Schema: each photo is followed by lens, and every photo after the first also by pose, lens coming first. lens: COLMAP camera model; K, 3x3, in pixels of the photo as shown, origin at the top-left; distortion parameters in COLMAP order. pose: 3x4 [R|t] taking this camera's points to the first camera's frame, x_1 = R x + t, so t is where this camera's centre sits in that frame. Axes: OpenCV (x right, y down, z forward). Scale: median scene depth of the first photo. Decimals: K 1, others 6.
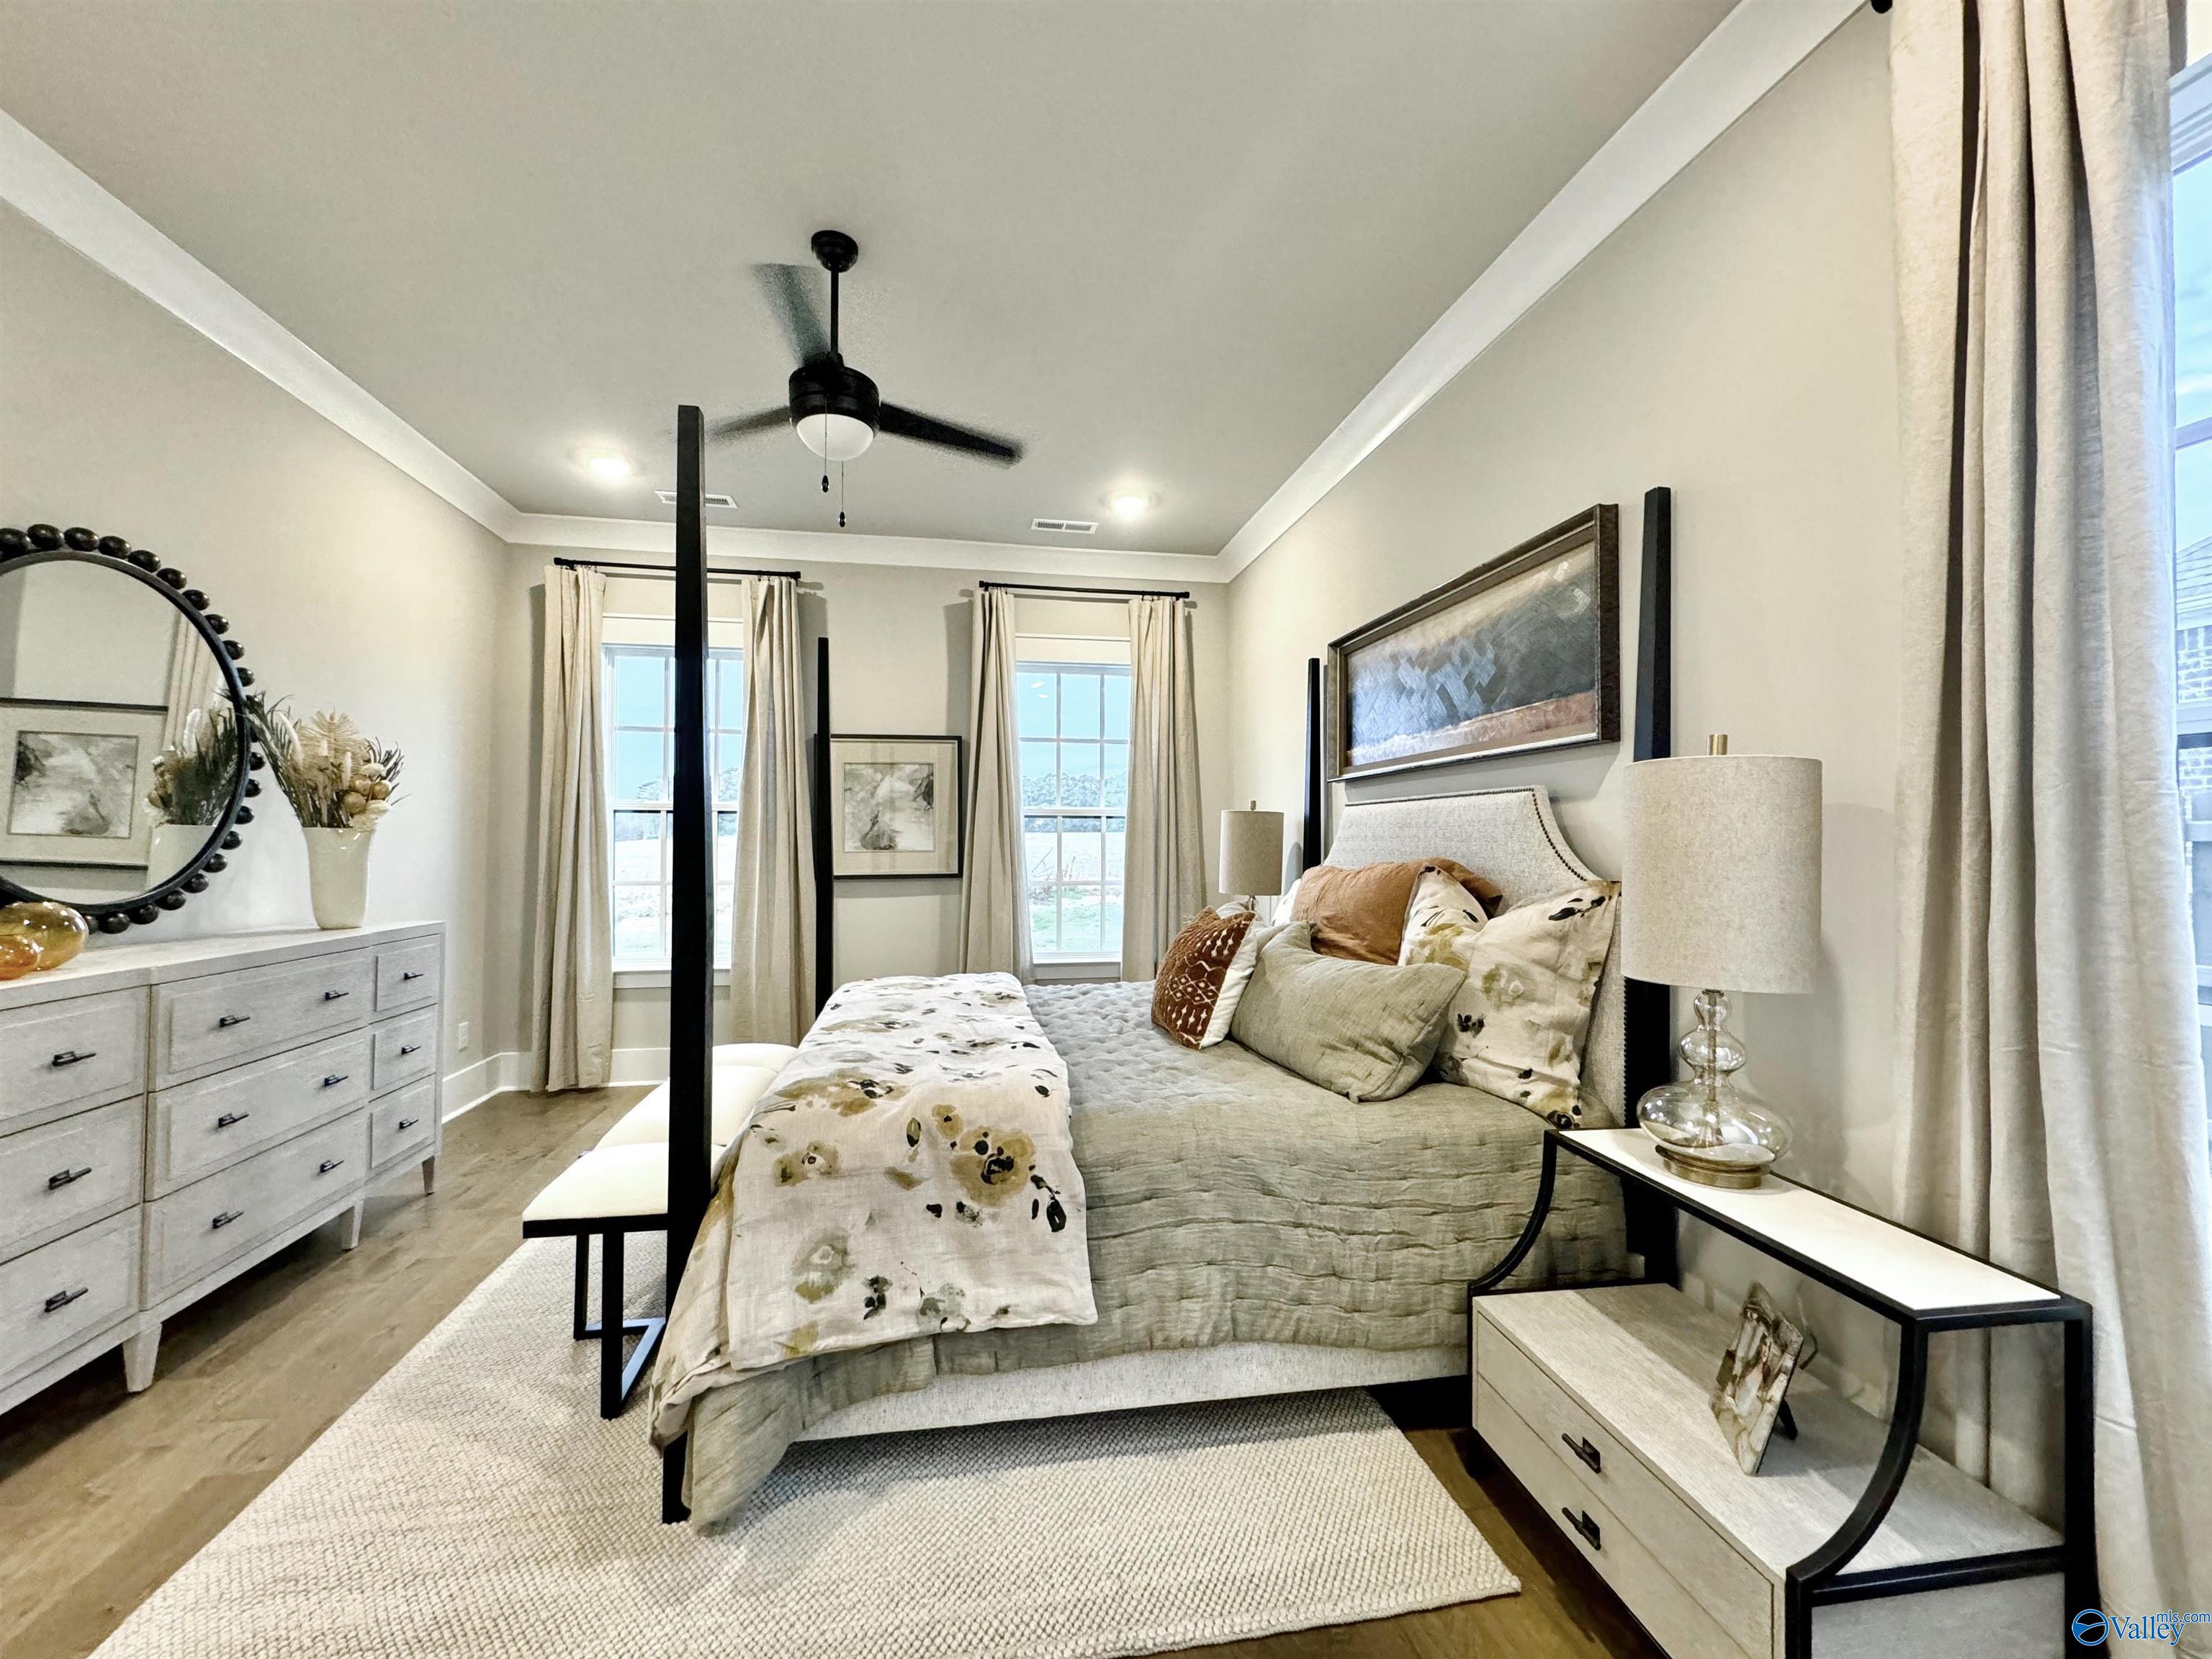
lens RADIAL K [[882.1, 0, 1106.0], [0, 882.1, 829.5], [0, 0, 1]] dist [-0.000375, 0.000255]
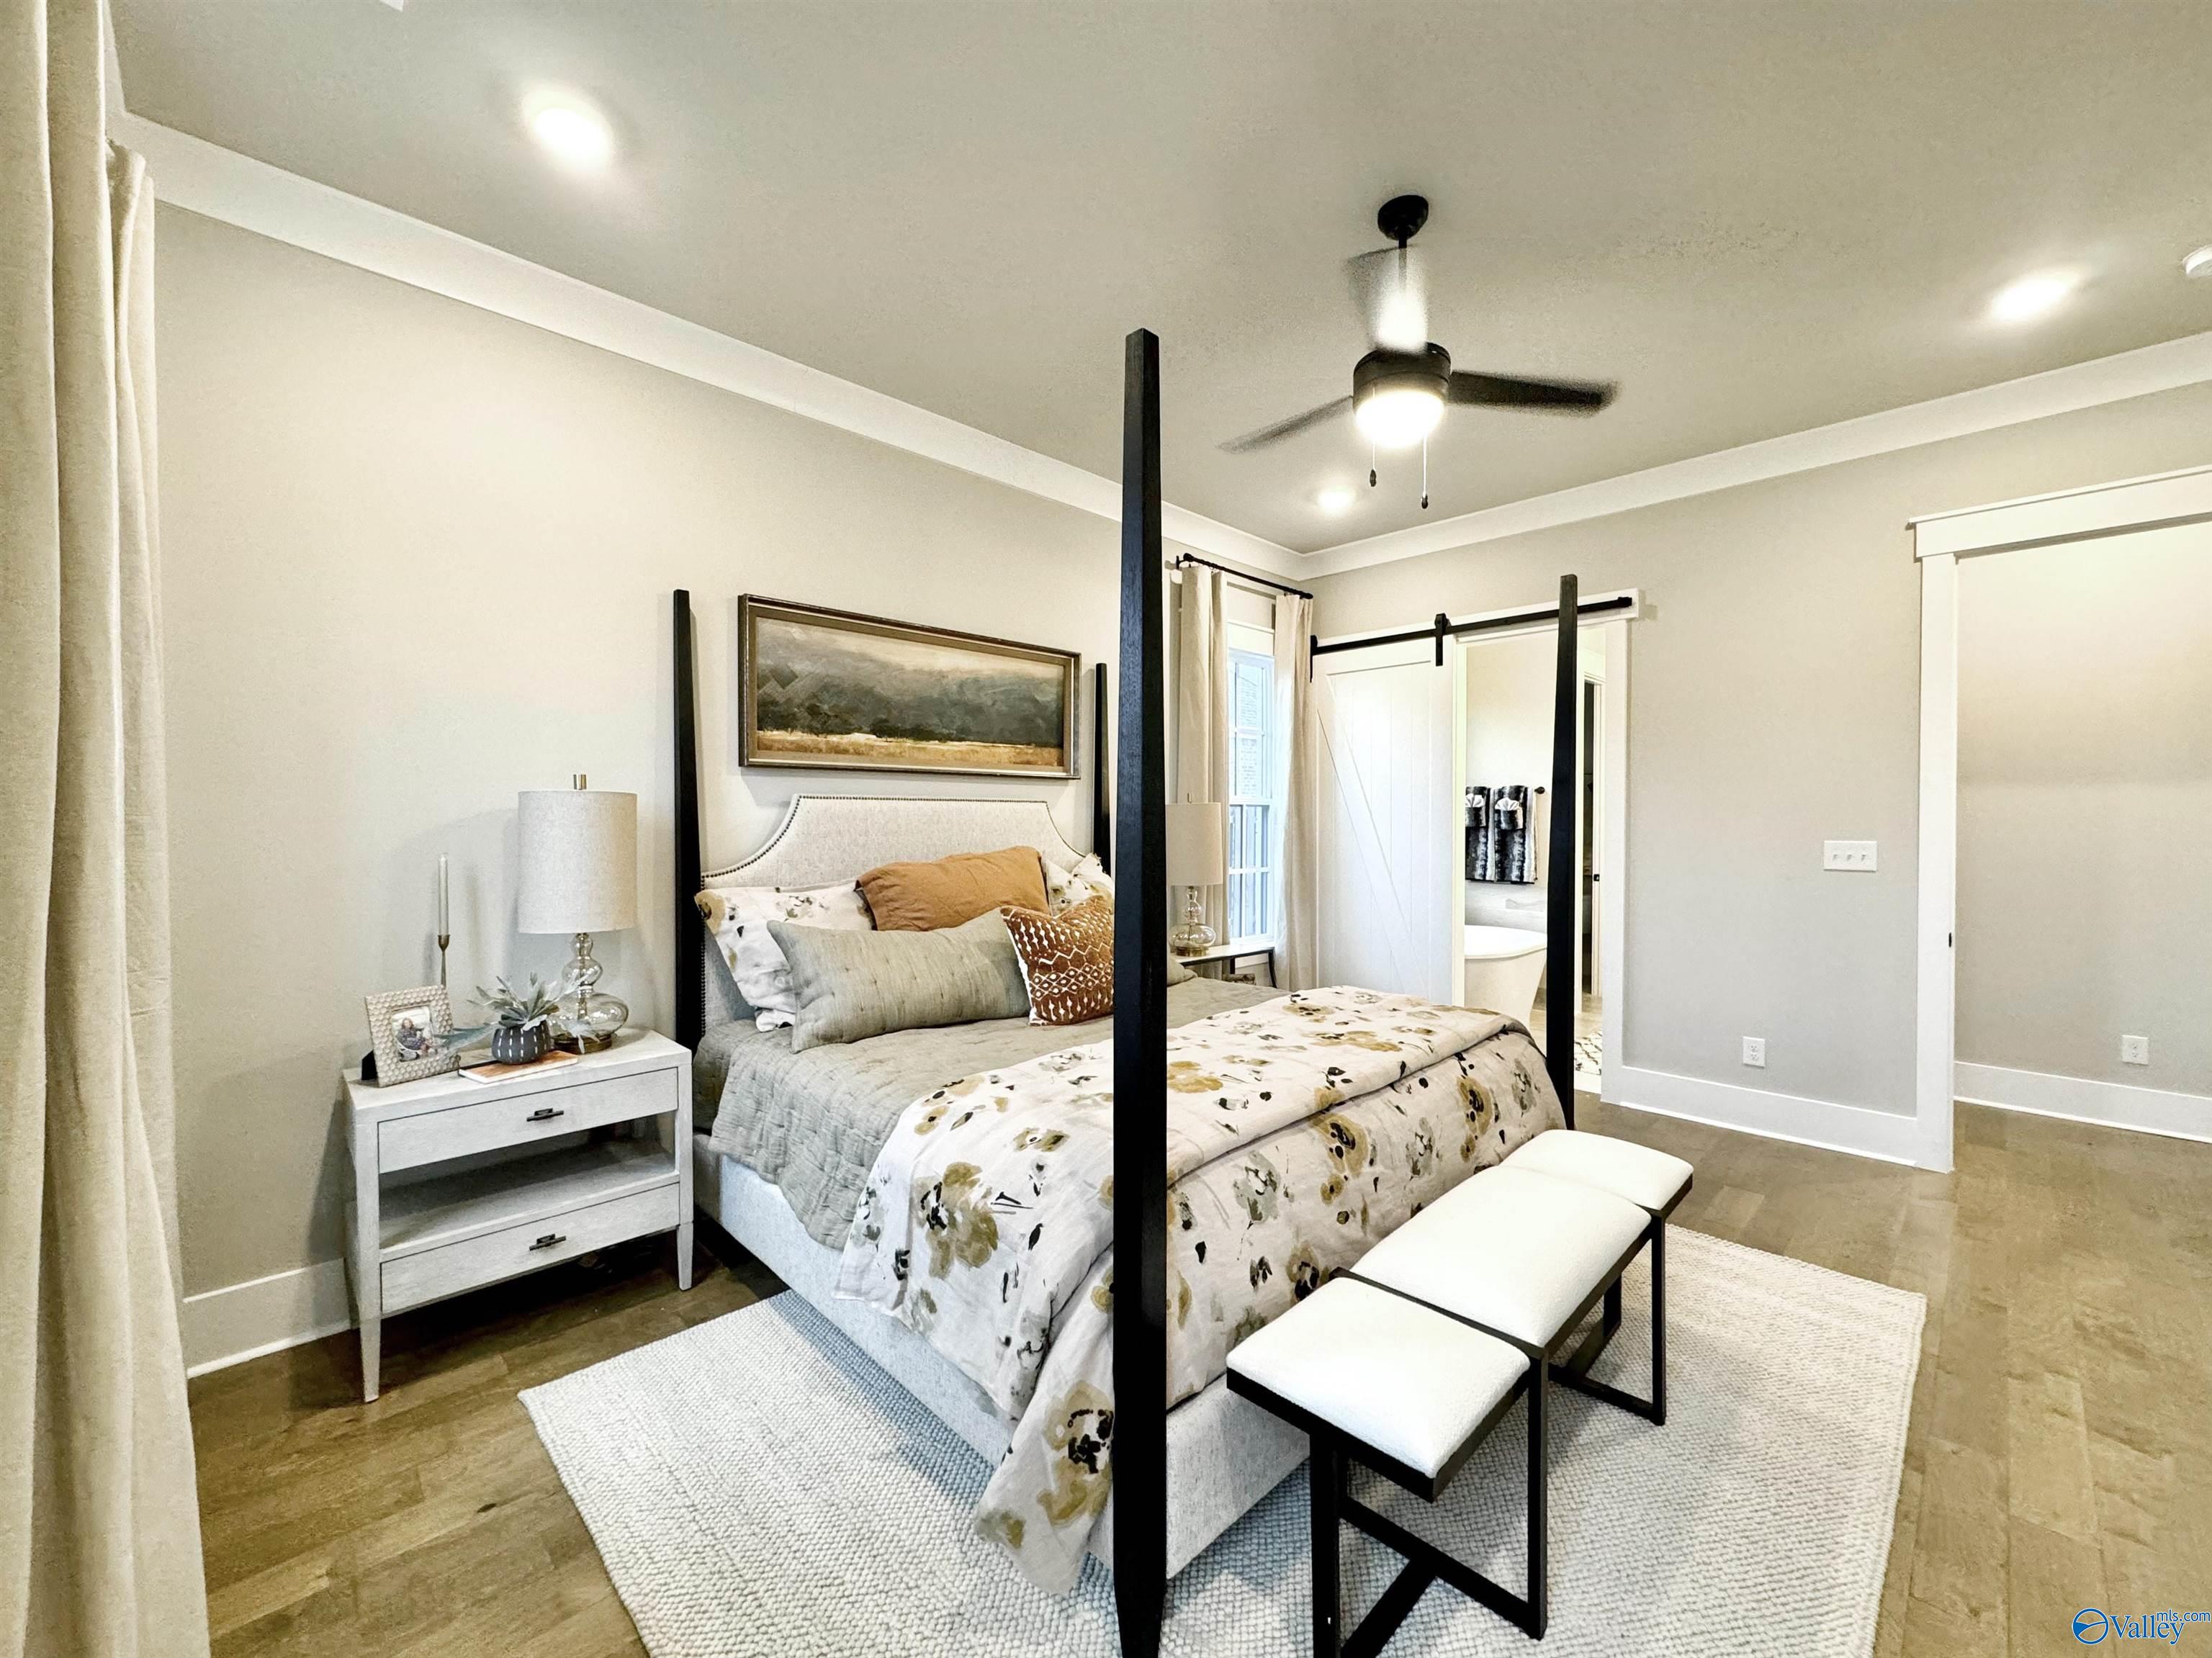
lens RADIAL K [[882.1, 0, 1106.0], [0, 882.1, 829.0], [0, 0, 1]] dist [-0.000375, 0.000255]
pose [[-0.559432, -0.016824, 0.828705, -1.103497], [-0.013884, 0.999844, 0.010926, -0.016394], [-0.828760, -0.005393, -0.559578, 2.131611]]
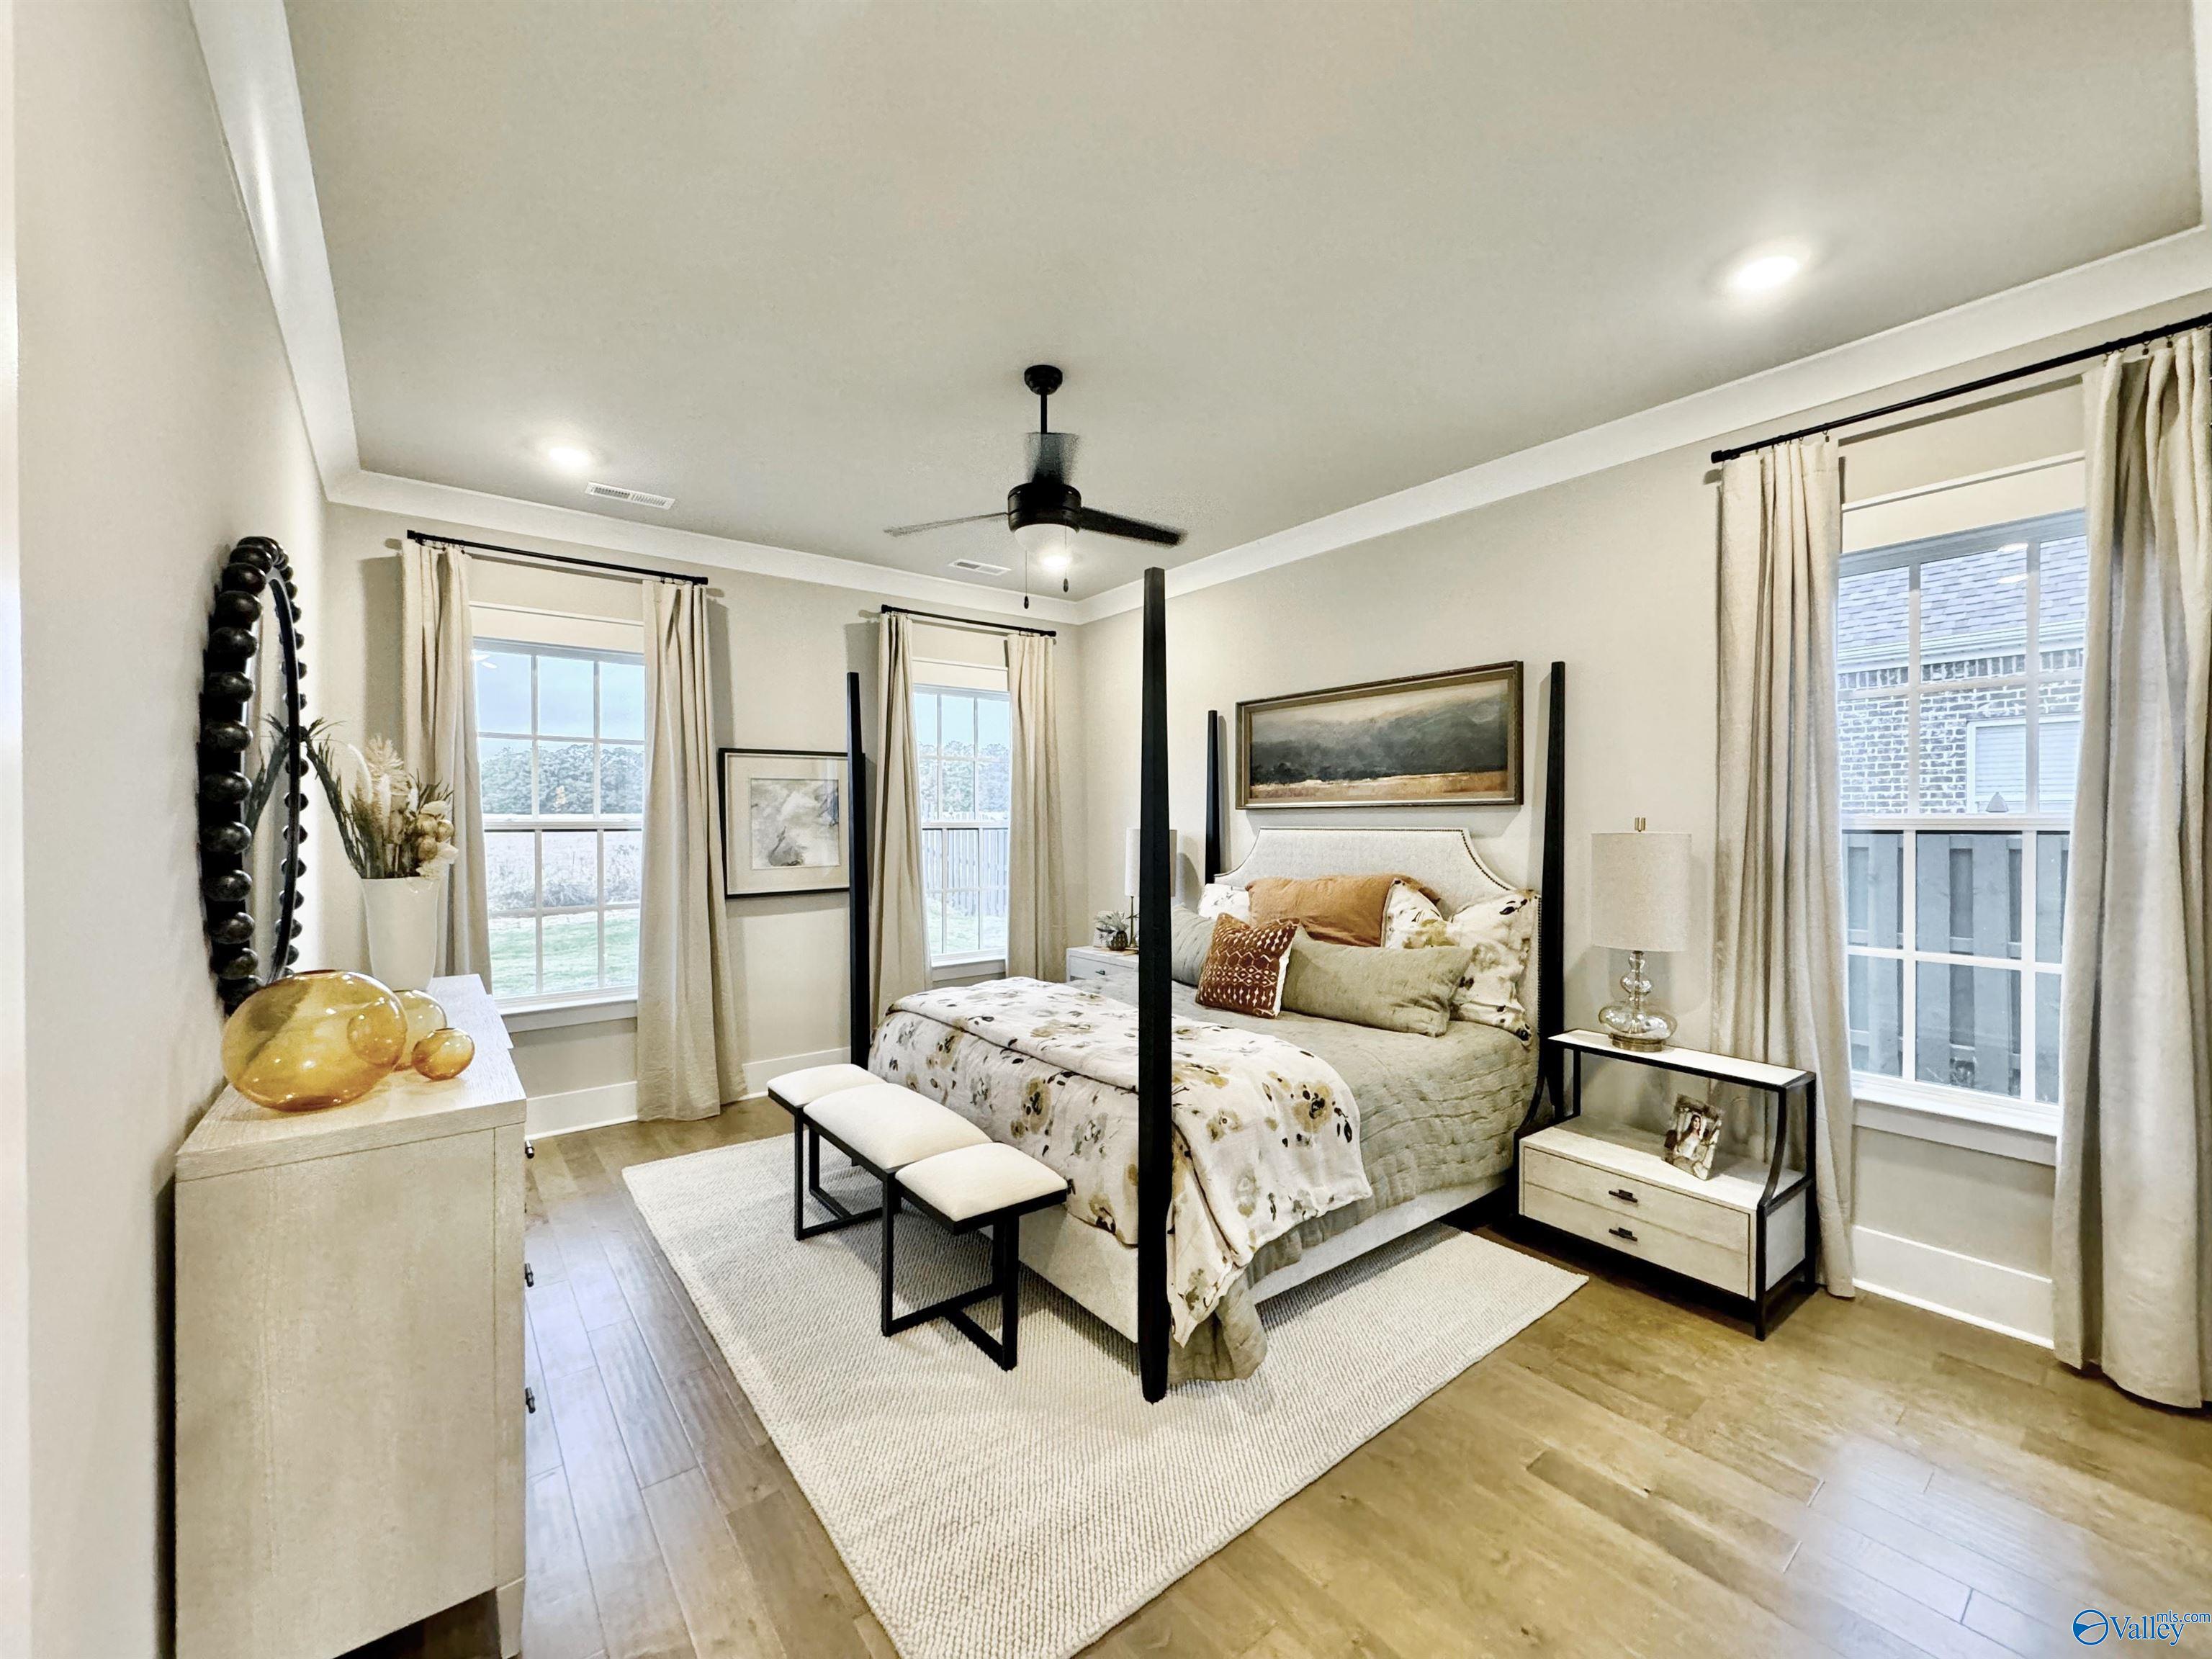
lens RADIAL K [[882.1, 0, 1106.0], [0, 882.1, 829.5], [0, 0, 1]] dist [-0.000375, 0.000255]
pose [[0.884254, -0.010385, 0.466891, -0.950349], [-0.000314, 0.999739, 0.022831, -0.097119], [-0.467006, -0.020335, 0.884020, -0.111680]]
